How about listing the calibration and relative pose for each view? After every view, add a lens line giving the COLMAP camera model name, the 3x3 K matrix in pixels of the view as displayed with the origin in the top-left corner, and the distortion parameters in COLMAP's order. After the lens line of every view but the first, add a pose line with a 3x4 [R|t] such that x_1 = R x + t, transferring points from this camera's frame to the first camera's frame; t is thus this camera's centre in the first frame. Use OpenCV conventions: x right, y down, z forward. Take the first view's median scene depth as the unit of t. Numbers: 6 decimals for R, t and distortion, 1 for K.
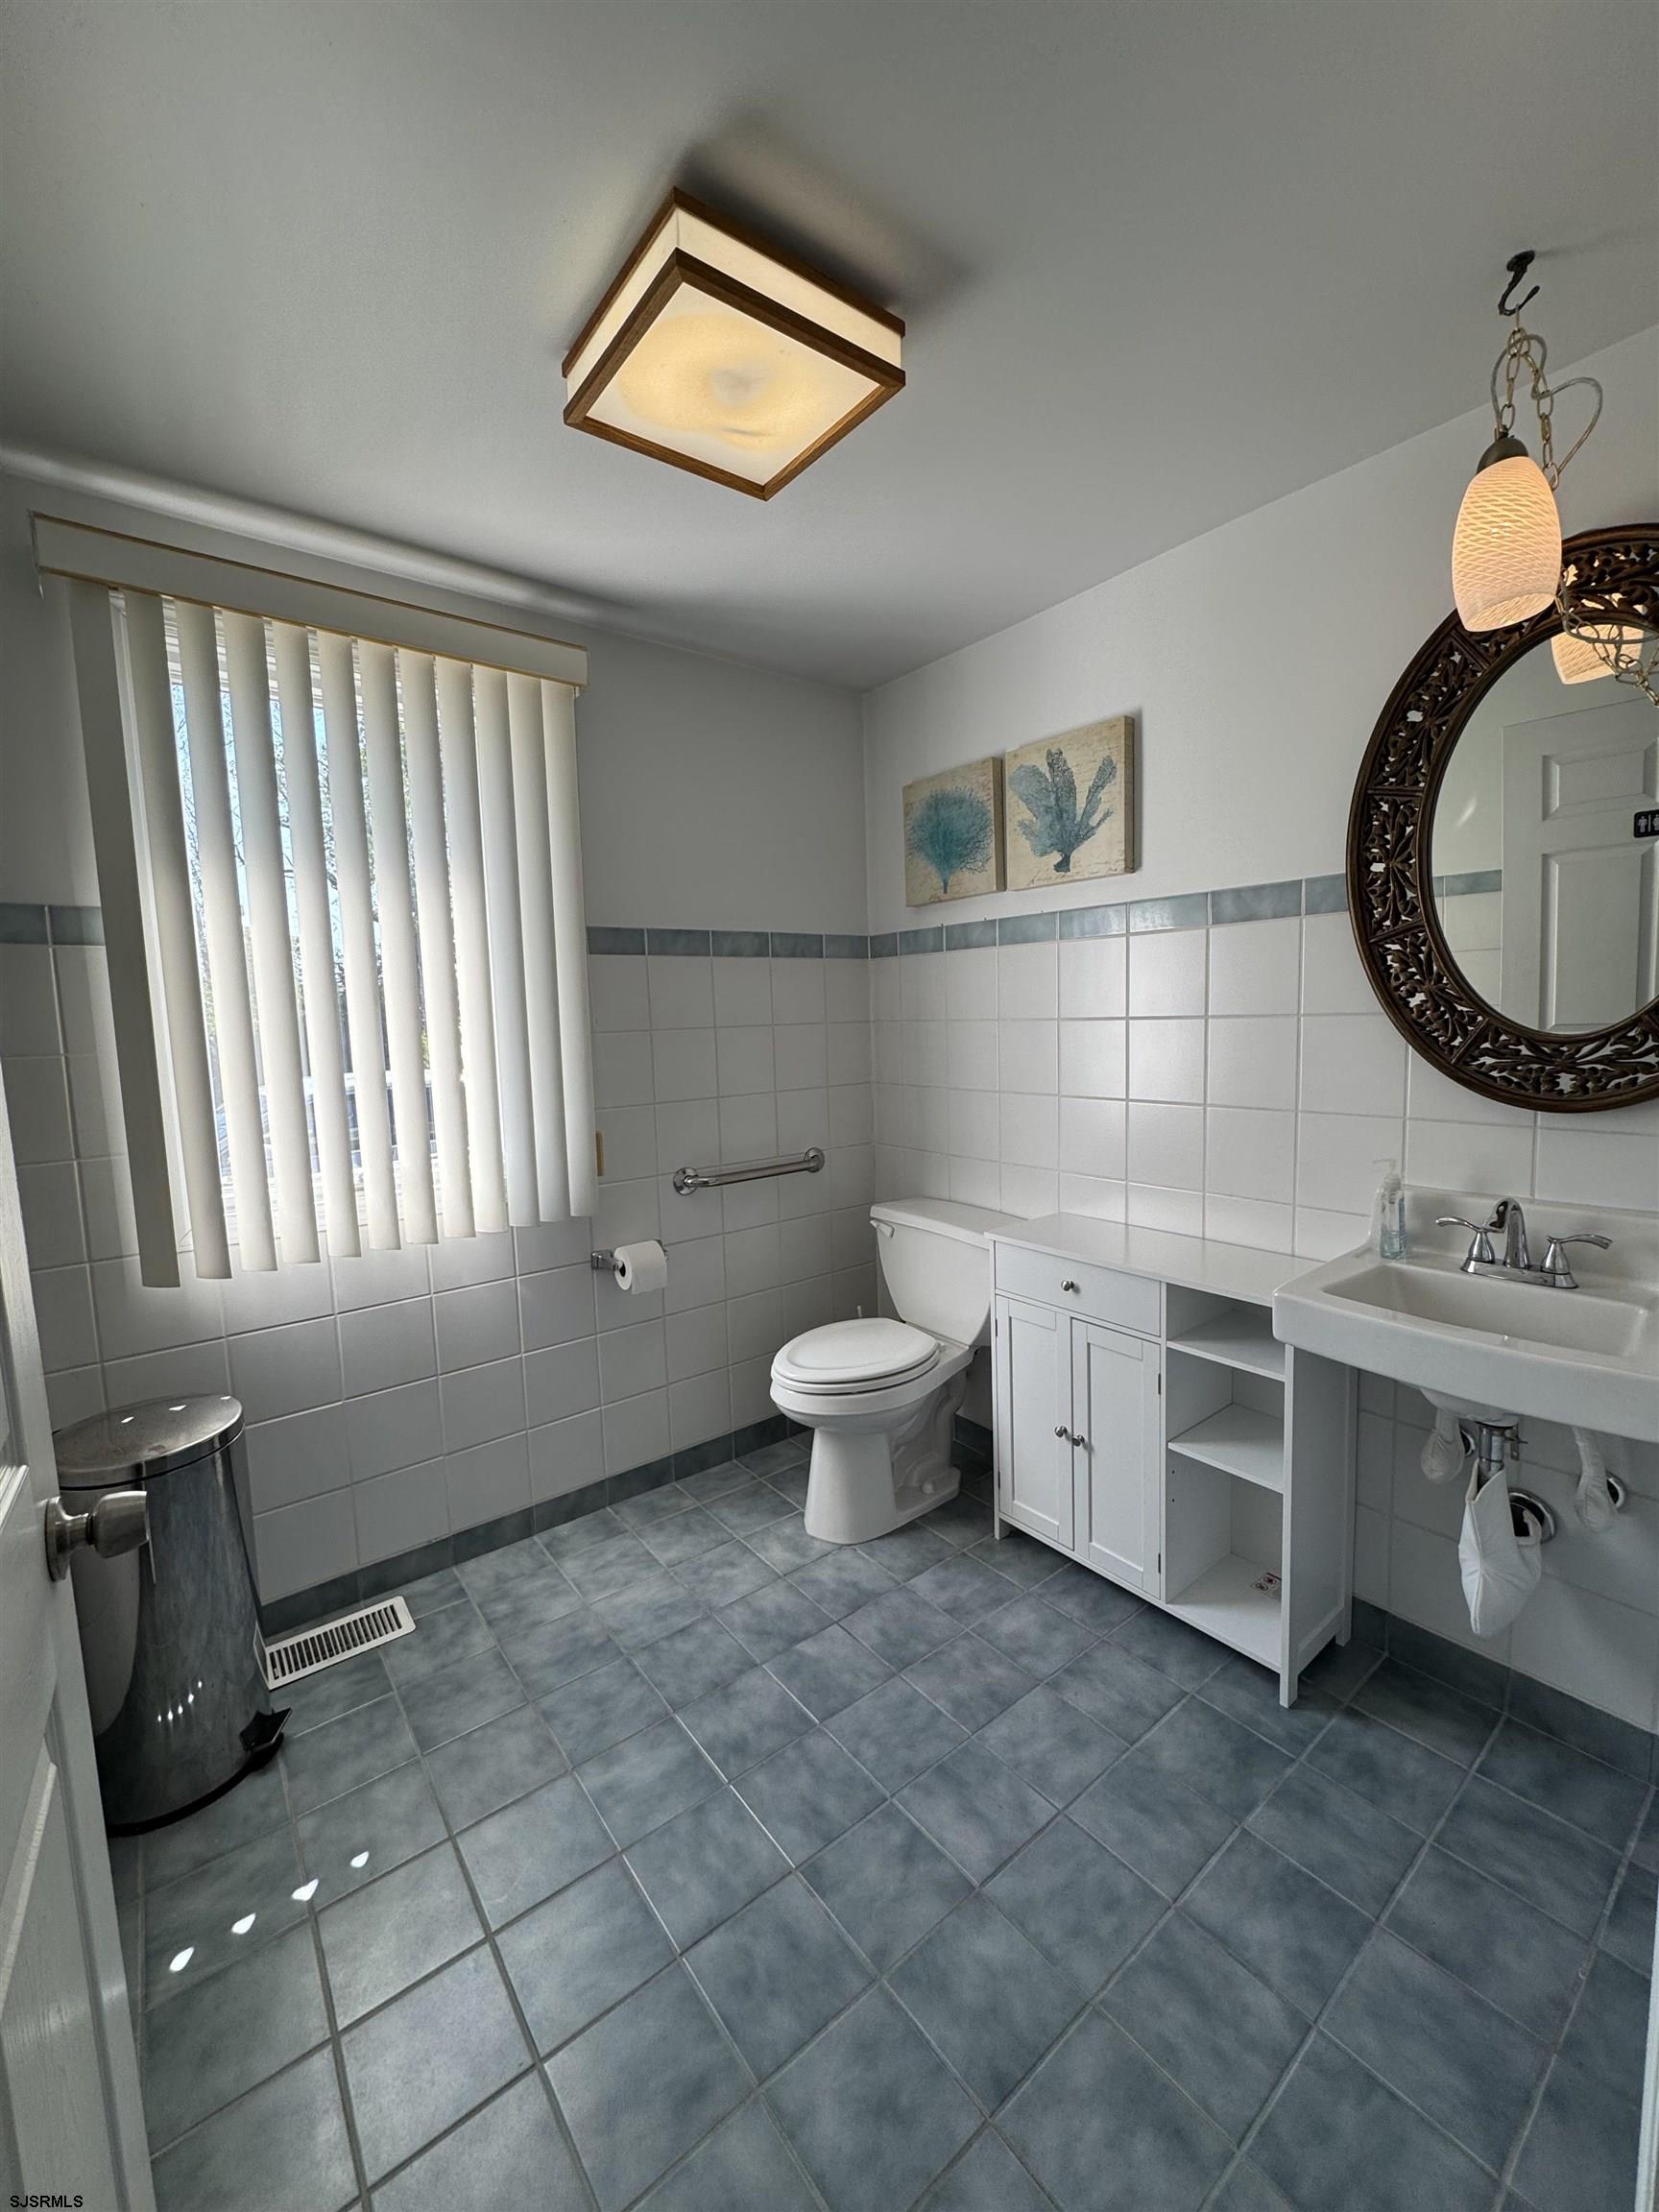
lens RADIAL K [[879.1, 0, 820.9], [0, 879.1, 1098.6], [0, 0, 1]] dist [-0.002258, -0.000067]
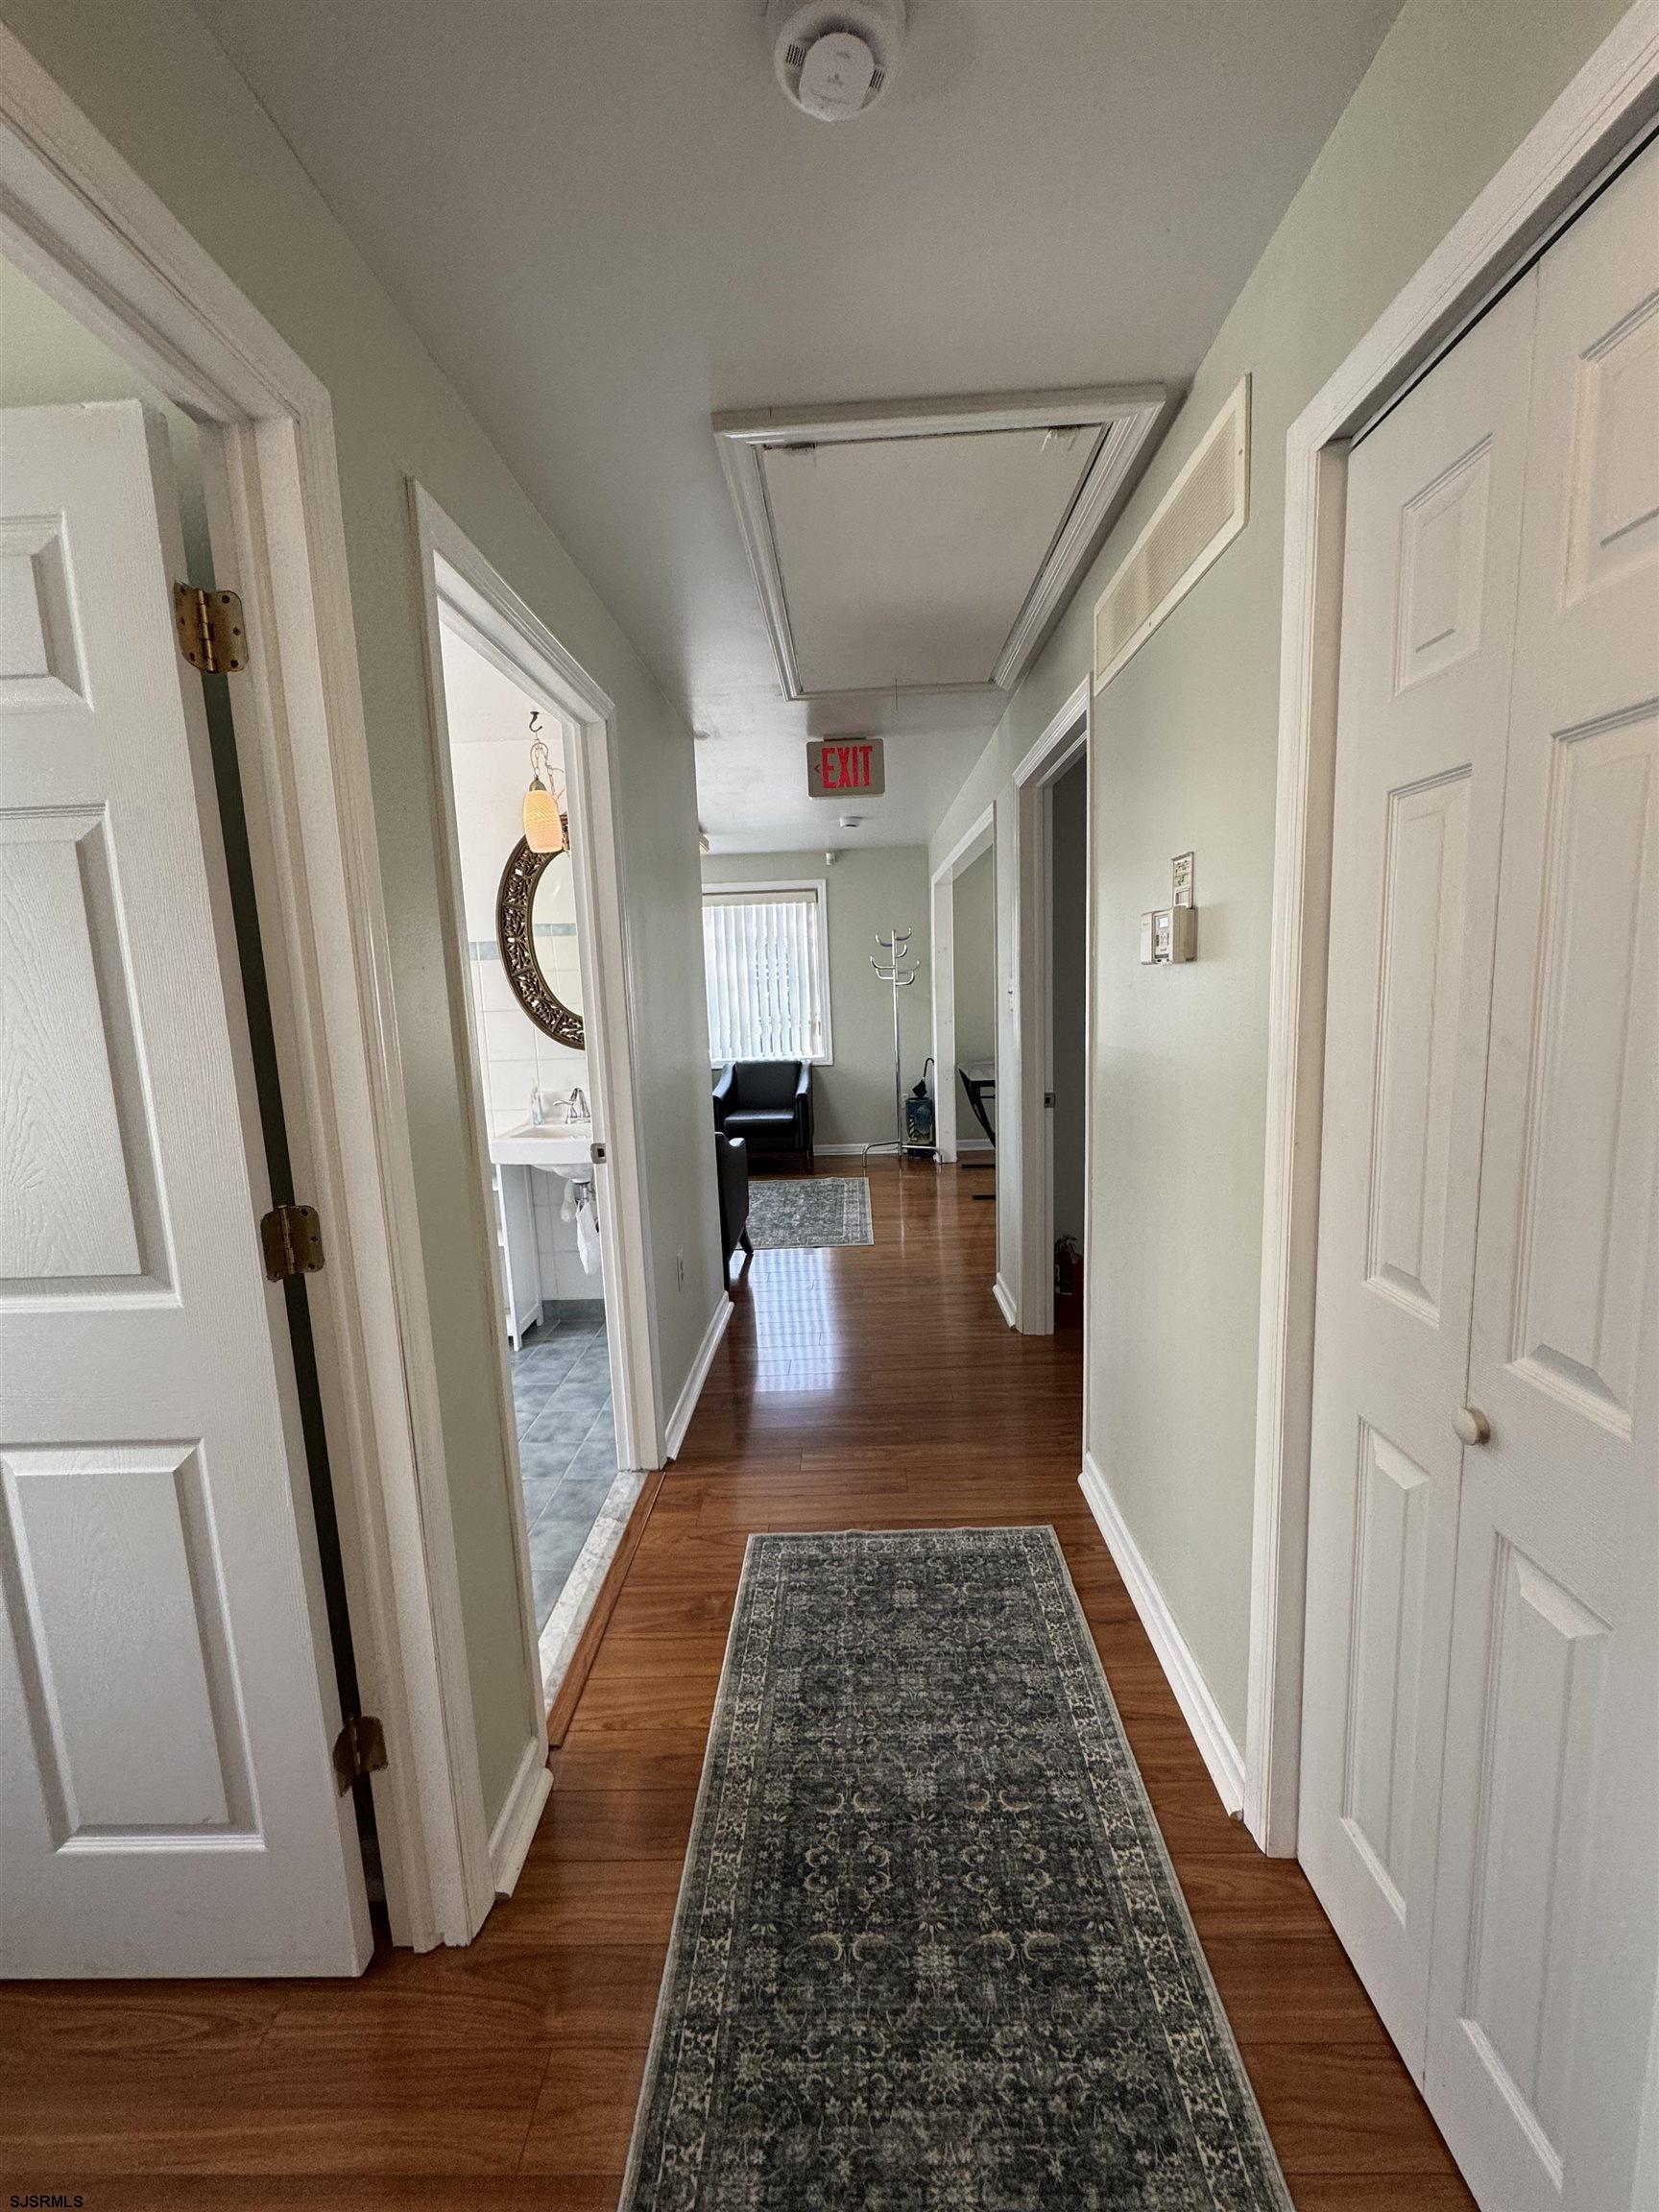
lens RADIAL K [[879.1, 0, 828.8], [0, 879.1, 1111.2], [0, 0, 1]] dist [-0.002258, -0.000067]
pose [[0.630778, -0.101948, 0.769237, -0.552635], [0.095277, 0.994006, 0.053609, 0.103709], [-0.770092, 0.039475, 0.636710, -0.918513]]
